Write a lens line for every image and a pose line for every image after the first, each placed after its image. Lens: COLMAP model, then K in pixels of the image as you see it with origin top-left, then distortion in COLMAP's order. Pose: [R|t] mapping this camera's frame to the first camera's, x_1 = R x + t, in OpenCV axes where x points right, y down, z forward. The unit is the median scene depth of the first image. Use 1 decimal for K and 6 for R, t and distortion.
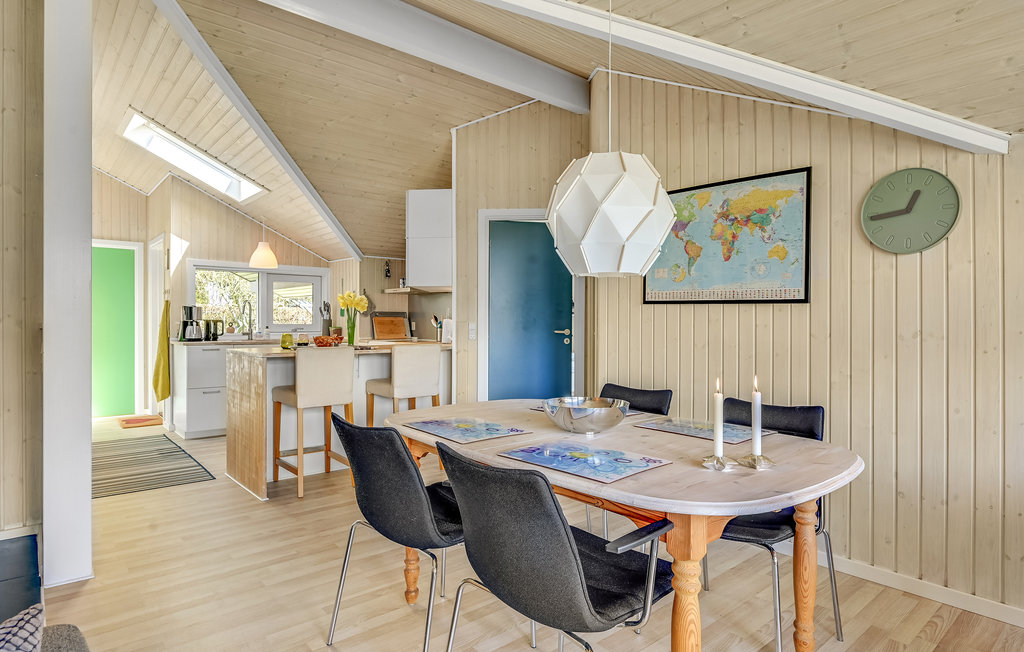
lens RADIAL K [[567.7, 0, 510.0], [0, 567.7, 322.3], [0, 0, 1]] dist [-0.004522, -0.000195]
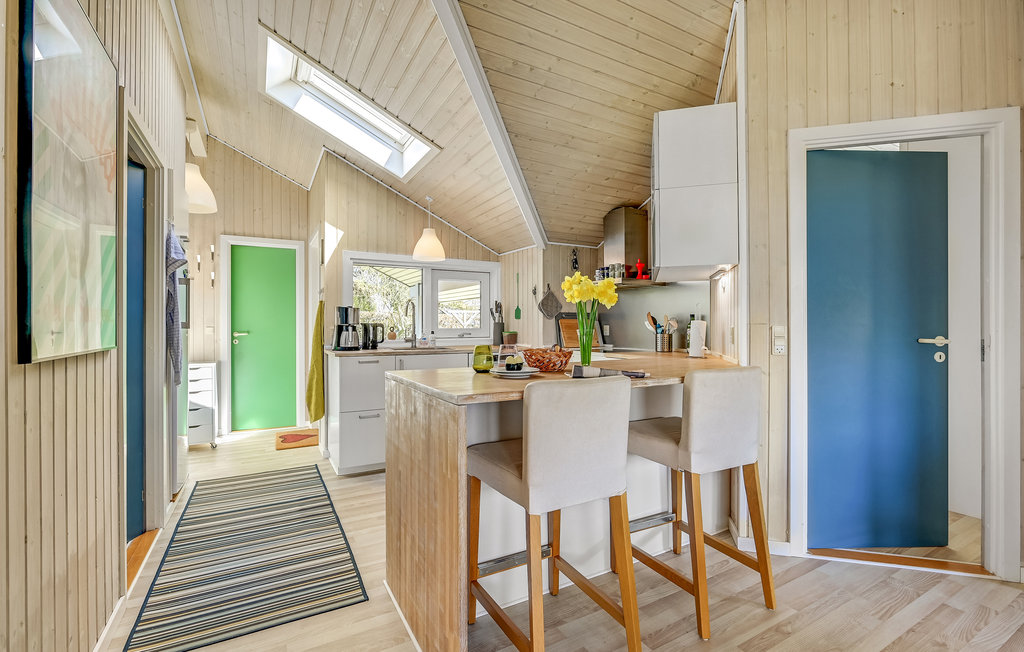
lens RADIAL K [[450.6, 0, 510.0], [0, 450.6, 322.4], [0, 0, 1]] dist [-0.005285, 0.000076]
pose [[0.979791, -0.005825, -0.199940, -0.204816], [0.004033, 0.999948, -0.009371, 0.000690], [0.199984, 0.008376, 0.979763, 0.415501]]
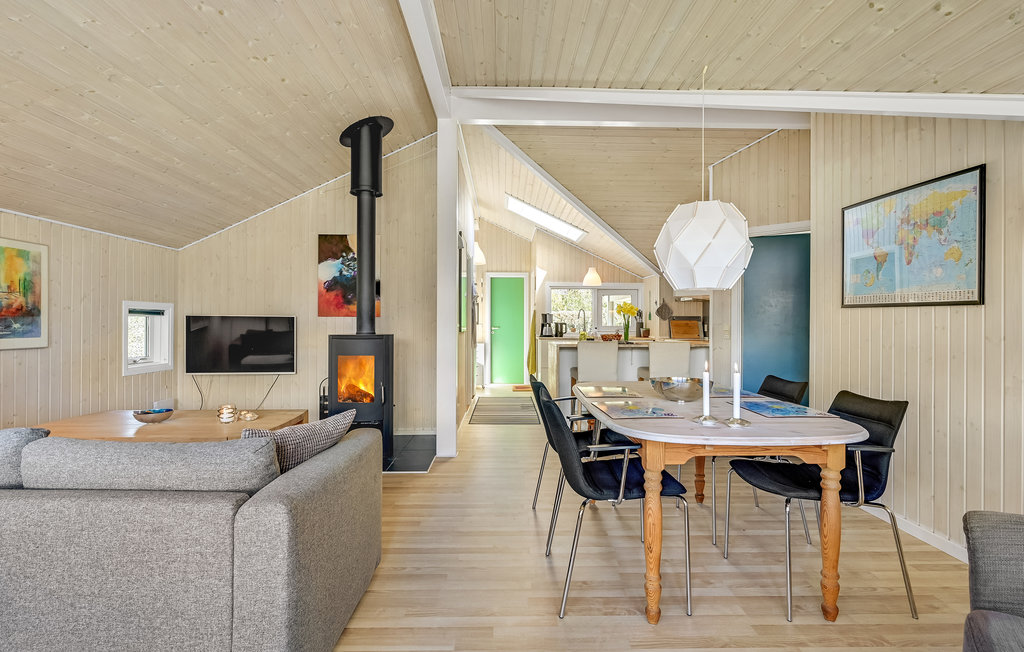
lens RADIAL K [[497.0, 0, 512.8], [0, 497.0, 322.9], [0, 0, 1]] dist [0.000606, 0.000278]
pose [[0.771447, -0.000094, -0.636293, 0.212021], [-0.003170, 0.999987, -0.003992, 0.001522], [0.636285, 0.005097, 0.771437, -0.079313]]
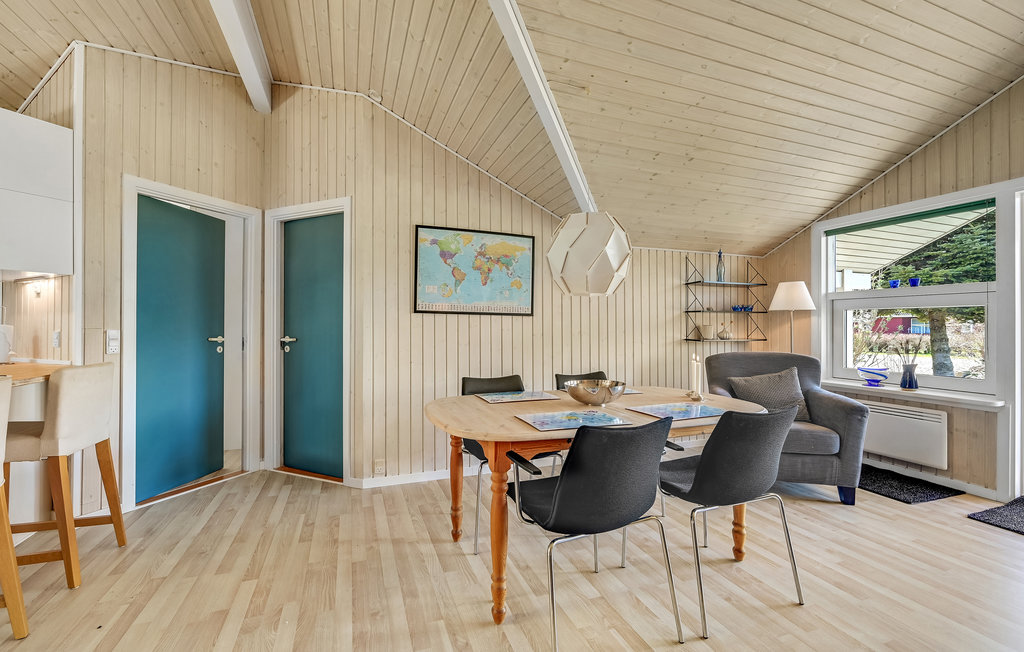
lens RADIAL K [[433.8, 0, 512.0], [0, 433.8, 326.0], [0, 0, 1]] dist [-0.000895, -0.000287]
pose [[0.343202, 0.000691, 0.939261, -0.340253], [0.004024, 0.999989, -0.002206, -0.000624], [-0.939253, 0.004536, 0.343196, 0.289410]]
